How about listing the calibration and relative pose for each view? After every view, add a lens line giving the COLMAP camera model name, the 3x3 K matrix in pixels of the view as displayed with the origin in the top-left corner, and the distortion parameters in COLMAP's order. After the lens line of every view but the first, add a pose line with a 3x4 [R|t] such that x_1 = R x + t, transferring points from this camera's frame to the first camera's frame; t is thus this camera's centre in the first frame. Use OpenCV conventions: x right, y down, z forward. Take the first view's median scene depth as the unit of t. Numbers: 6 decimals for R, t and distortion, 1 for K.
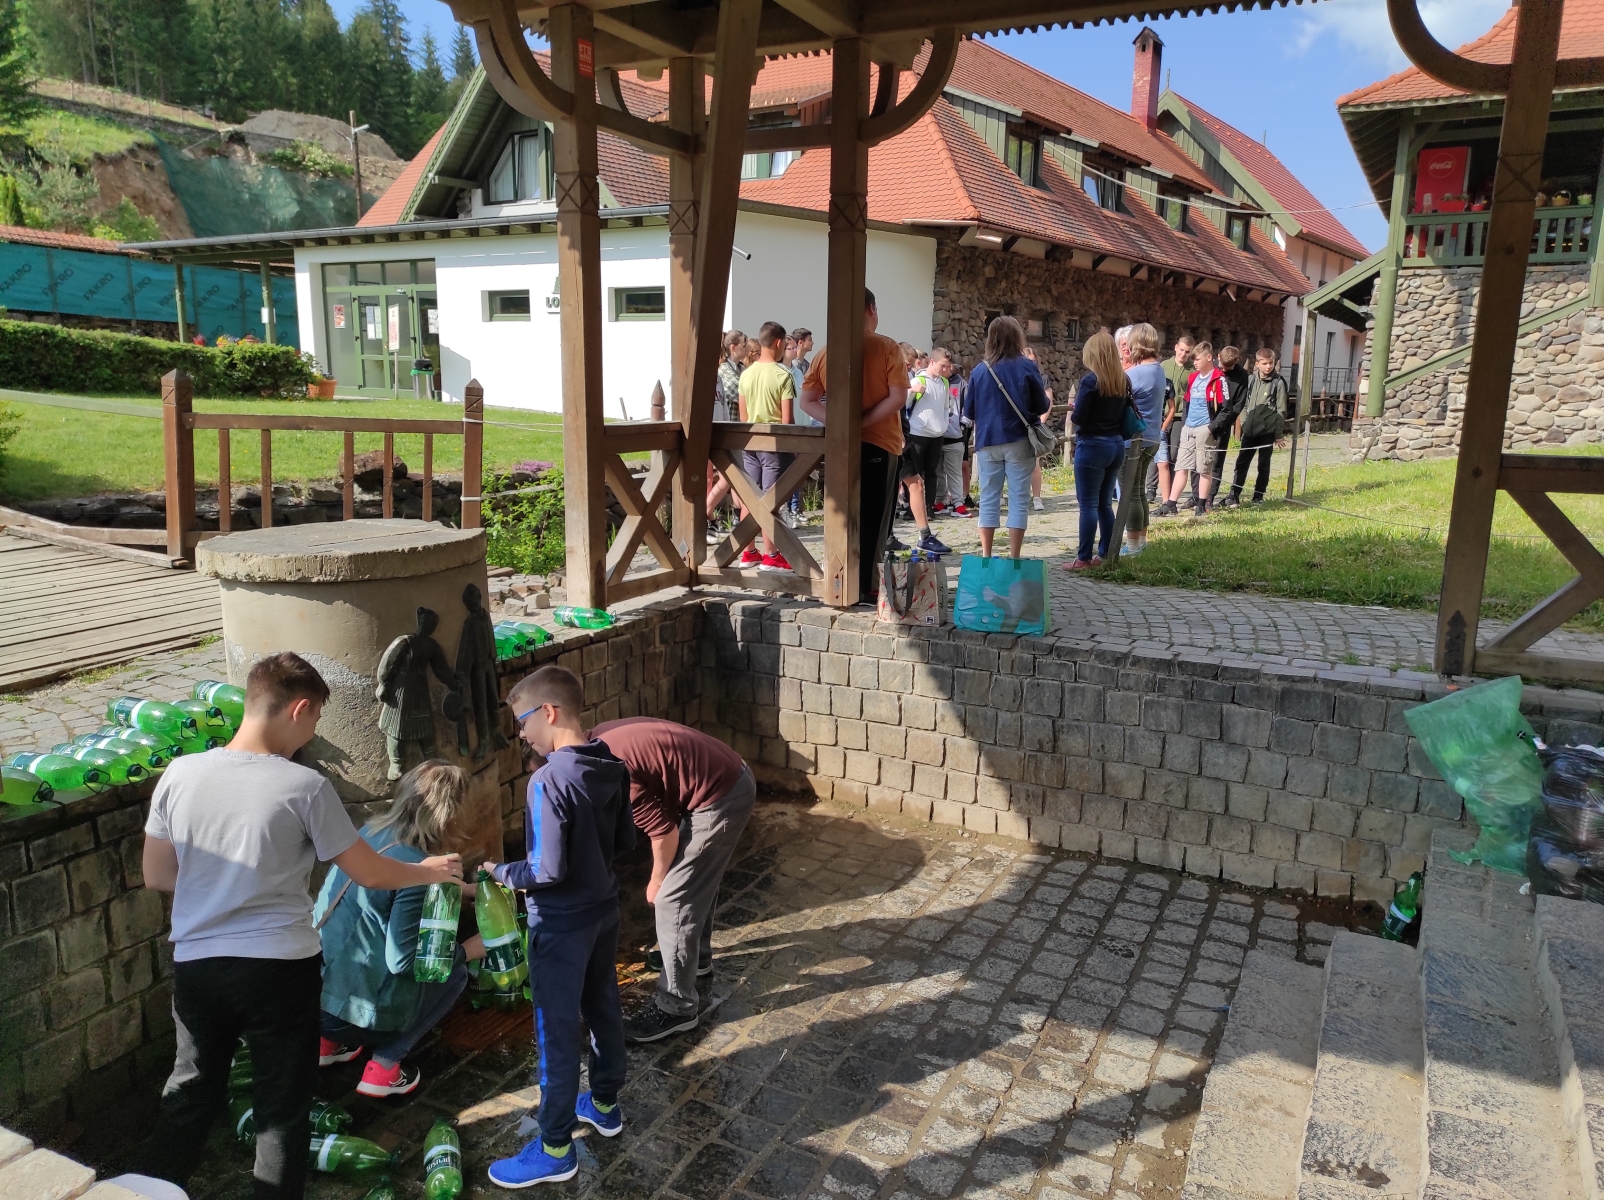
lens RADIAL K [[1171.8, 0, 800.1], [0, 1171.8, 595.1], [0, 0, 1]] dist [0.066556, -0.061984]
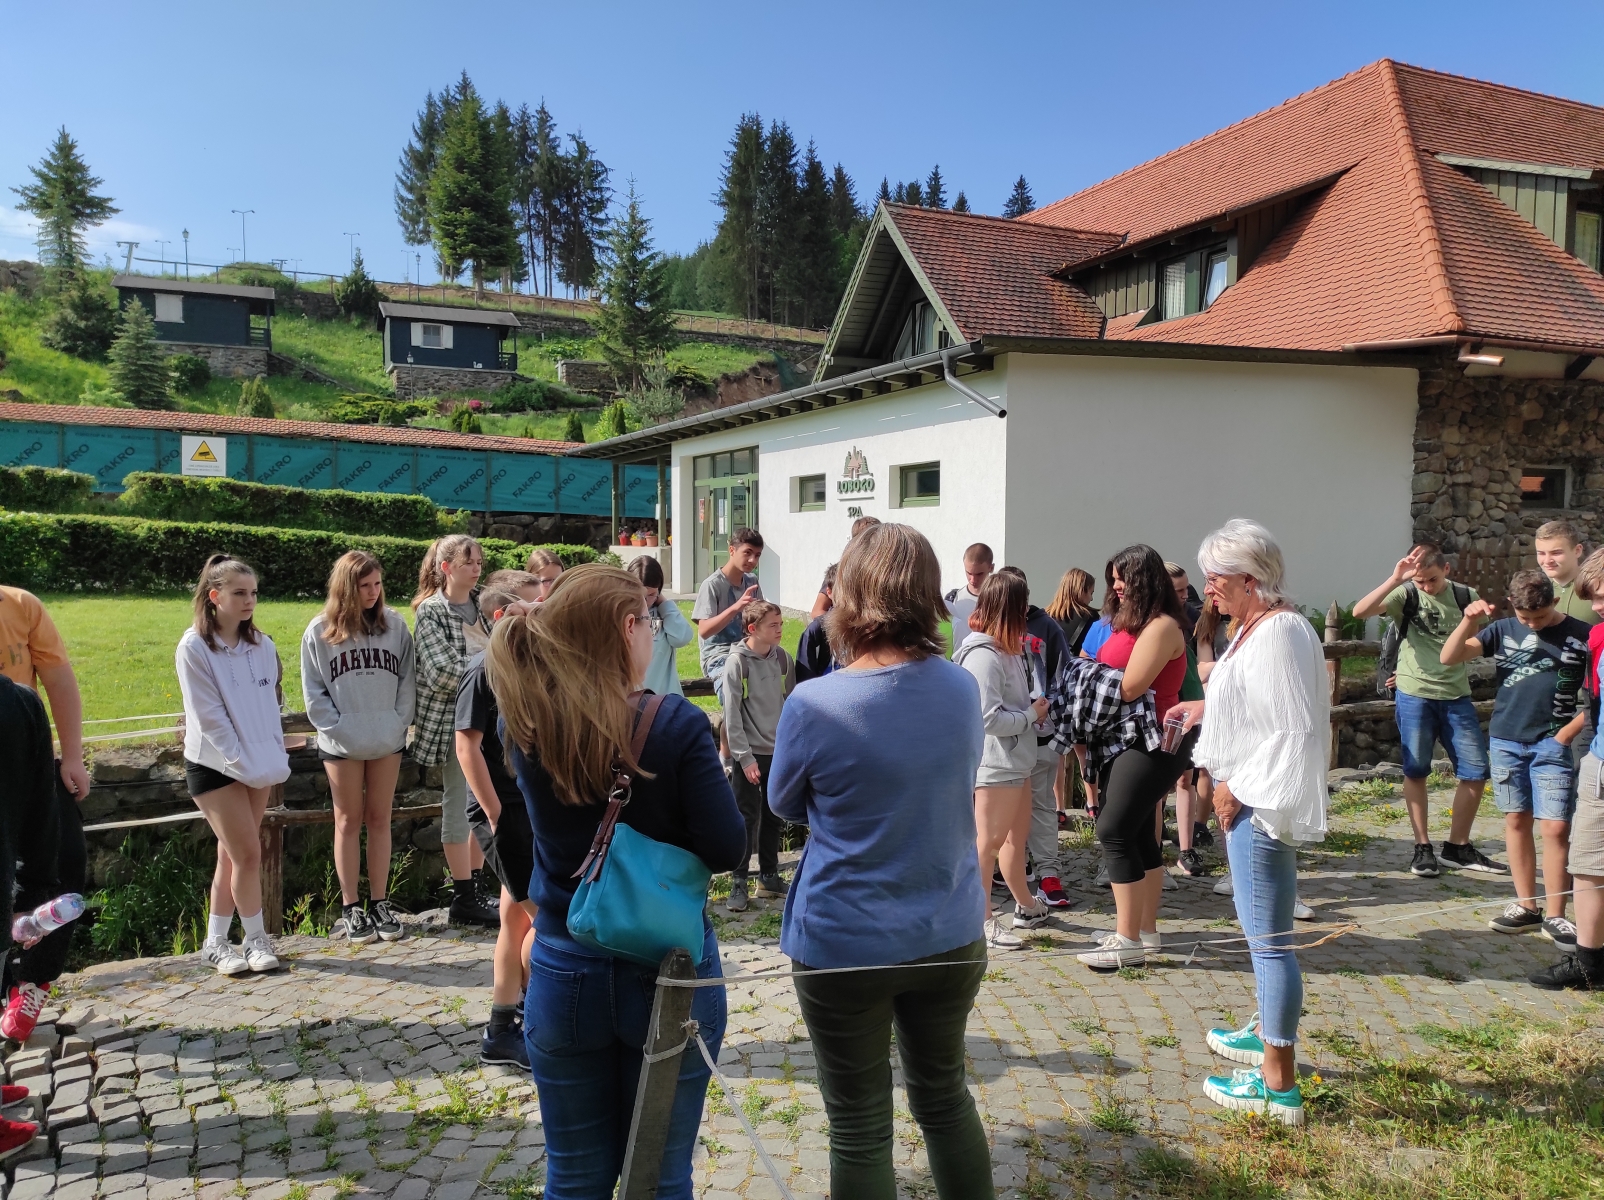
lens RADIAL K [[1171.8, 0, 800.1], [0, 1171.8, 595.1], [0, 0, 1]] dist [0.066556, -0.061984]
pose [[0.862482, 0.007884, -0.506026, 0.567667], [-0.081941, 0.988861, -0.124255, -0.231635], [0.499410, 0.148632, 0.853521, 0.989027]]
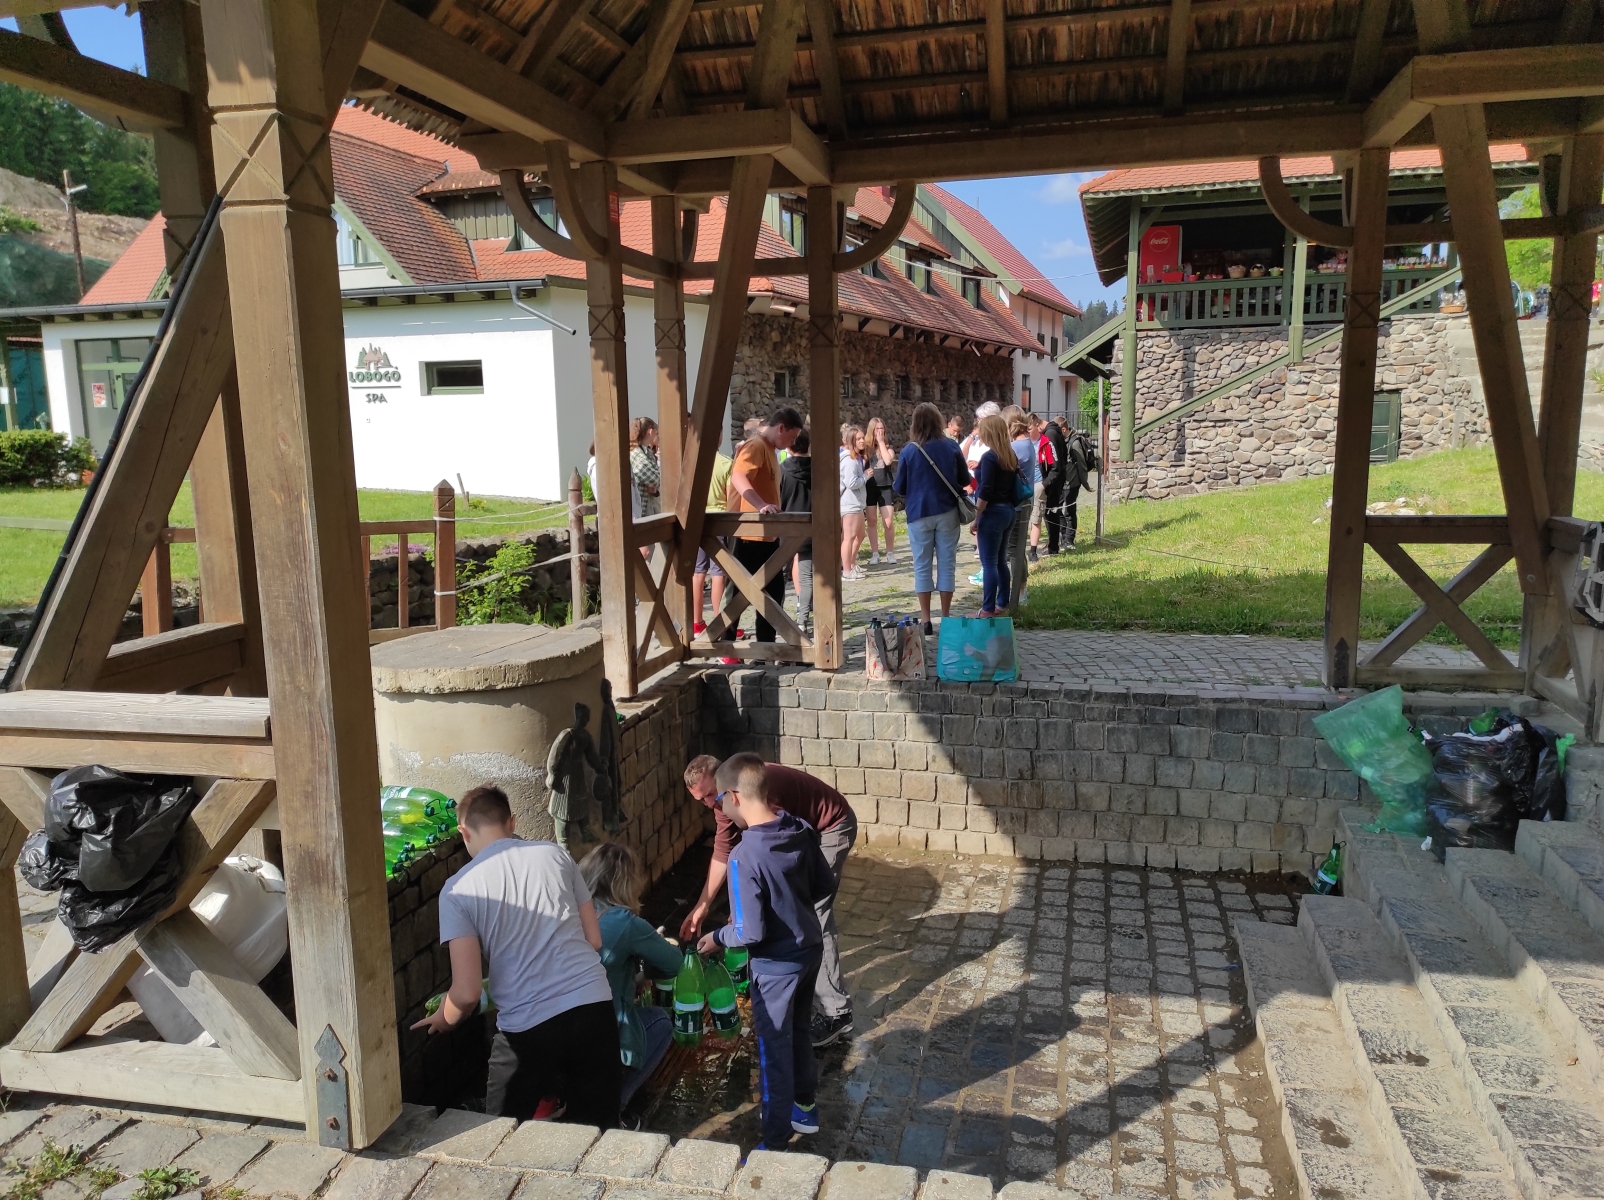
lens RADIAL K [[1176.7, 0, 797.0], [0, 1176.7, 599.2], [0, 0, 1]] dist [0.079617, -0.086315]
pose [[0.974112, -0.065794, 0.216278, -0.255928], [0.073528, 0.996903, -0.027900, -0.030473], [-0.213773, 0.043080, 0.975933, -0.118259]]
